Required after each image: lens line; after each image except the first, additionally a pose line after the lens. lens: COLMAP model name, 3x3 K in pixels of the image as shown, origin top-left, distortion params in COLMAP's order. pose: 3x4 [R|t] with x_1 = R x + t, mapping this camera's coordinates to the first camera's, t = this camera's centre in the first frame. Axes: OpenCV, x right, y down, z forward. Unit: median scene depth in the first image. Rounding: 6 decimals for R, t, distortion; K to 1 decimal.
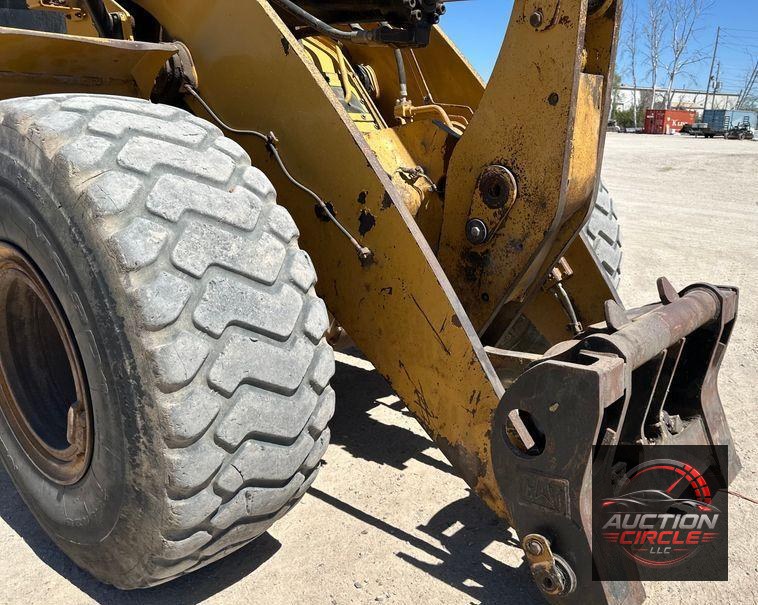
lens RADIAL K [[649.6, 0, 477.4], [0, 649.6, 358.9], [0, 0, 1]] dist [0.058431, -0.099699]
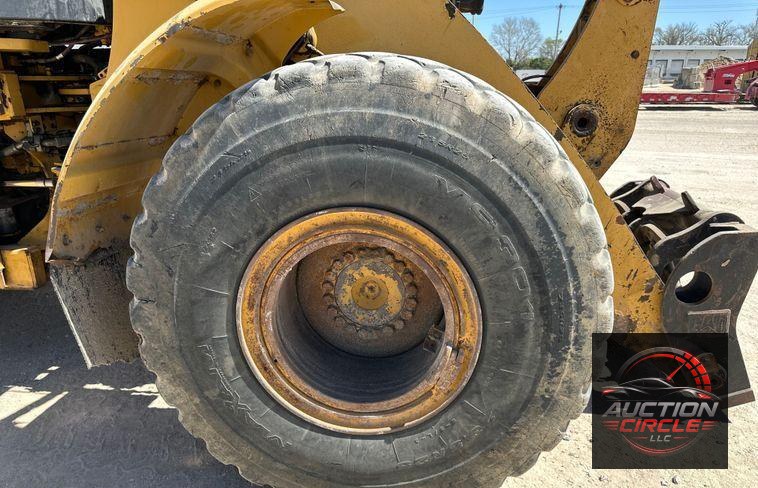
lens RADIAL K [[534.2, 0, 377.9], [0, 534.2, 286.1], [0, 0, 1]] dist [0.065898, -0.084443]
pose [[0.863515, -0.204855, 0.460844, -1.078687], [0.195423, 0.978310, 0.068701, -0.107144], [-0.464922, 0.030735, 0.884818, 0.267166]]
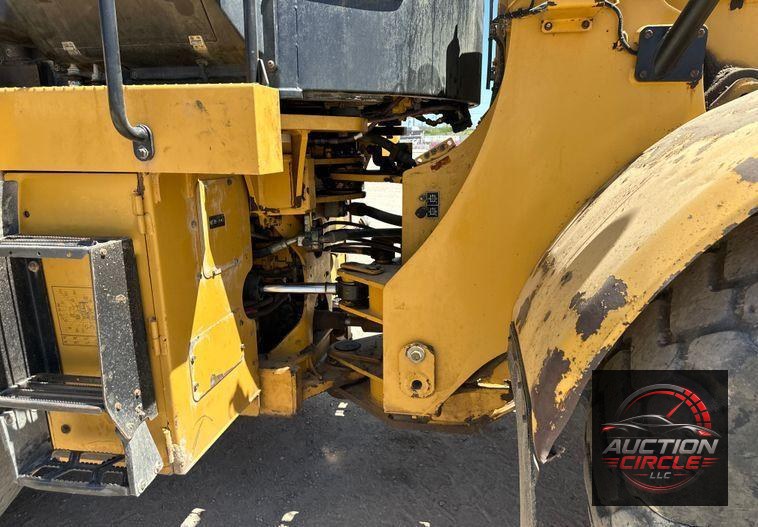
lens RADIAL K [[532.7, 0, 379.8], [0, 532.7, 283.2], [0, 0, 1]] dist [0.073293, -0.085903]
pose [[0.891730, -0.144817, 0.428773, -1.491365], [0.181071, 0.982451, -0.044757, -0.378585], [-0.414767, 0.117549, 0.902303, 0.843495]]
